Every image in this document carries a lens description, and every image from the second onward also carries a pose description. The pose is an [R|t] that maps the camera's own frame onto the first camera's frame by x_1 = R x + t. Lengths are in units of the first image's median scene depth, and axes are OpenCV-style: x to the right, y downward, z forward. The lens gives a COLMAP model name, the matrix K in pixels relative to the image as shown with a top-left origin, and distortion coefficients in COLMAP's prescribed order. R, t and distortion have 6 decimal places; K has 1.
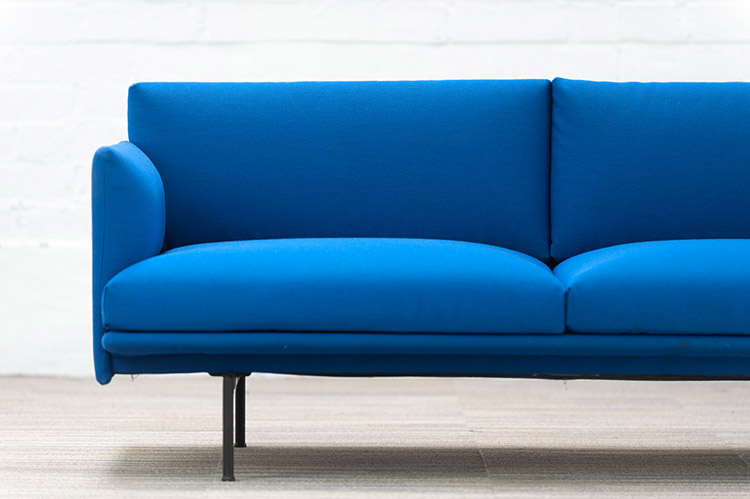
lens RADIAL K [[3879.6, 0, 373.7], [0, 3879.6, 247.1], [0, 0, 1]] dist [0.018306, 0.000000]
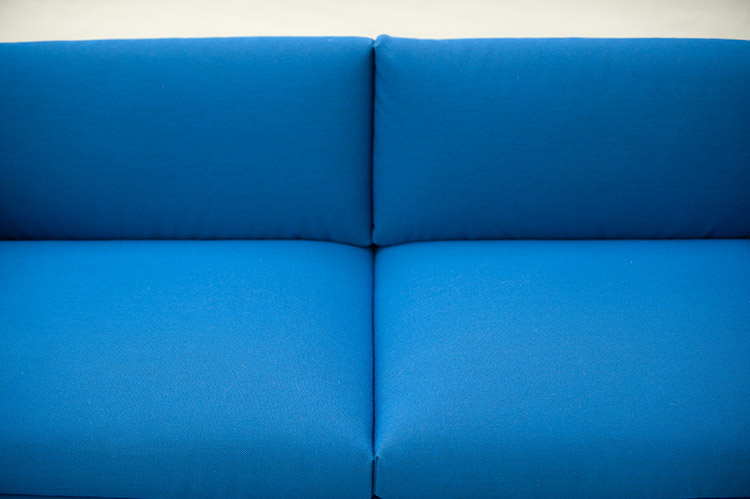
lens RADIAL K [[1552.7, 0, 375.1], [0, 1552.7, 249.4], [0, 0, 1]] dist [-0.266141, 0.000000]
pose [[0.999975, -0.004713, 0.005259, 0.044485], [0.002298, 0.921350, 0.388726, -0.138049], [-0.006678, -0.388704, 0.921338, 0.666812]]
